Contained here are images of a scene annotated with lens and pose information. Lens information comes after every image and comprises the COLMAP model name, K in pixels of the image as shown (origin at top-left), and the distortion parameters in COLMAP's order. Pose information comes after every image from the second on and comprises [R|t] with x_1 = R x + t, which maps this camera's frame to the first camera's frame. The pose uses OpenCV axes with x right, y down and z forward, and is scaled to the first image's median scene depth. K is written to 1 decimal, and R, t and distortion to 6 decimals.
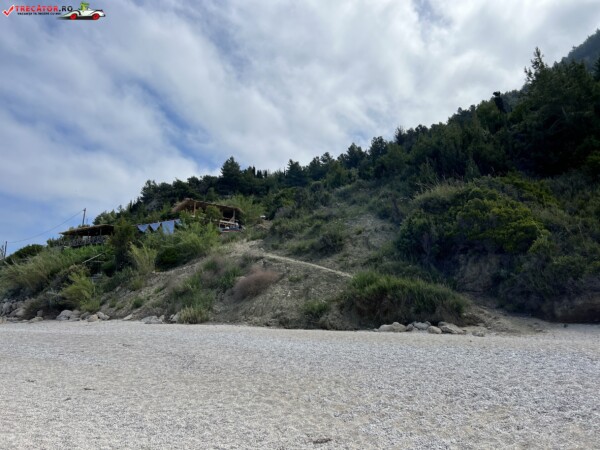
lens RADIAL K [[444.3, 0, 298.7], [0, 444.3, 224.2], [0, 0, 1]] dist [0.053036, -0.072452]
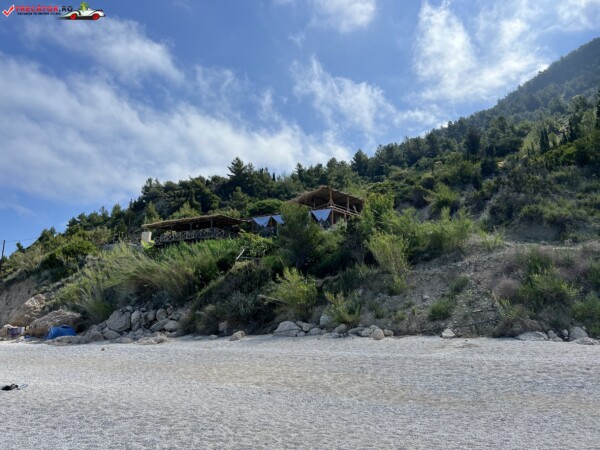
lens RADIAL K [[444.3, 0, 301.3], [0, 444.3, 226.7], [0, 0, 1]] dist [0.053036, -0.072452]
pose [[0.992701, 0.025071, 0.117970, -0.543258], [-0.022425, 0.999467, -0.023705, 0.053677], [-0.118501, 0.020887, 0.992734, 0.272697]]
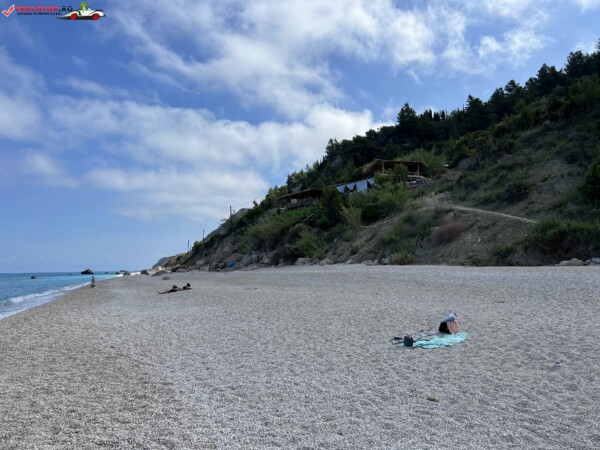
lens RADIAL K [[444.3, 0, 297.7], [0, 444.3, 225.2], [0, 0, 1]] dist [0.053036, -0.072452]
pose [[0.918658, -0.061574, -0.390226, 0.001936], [0.109253, 0.988852, 0.101169, -0.039505], [0.379647, -0.135573, 0.915144, -0.202827]]
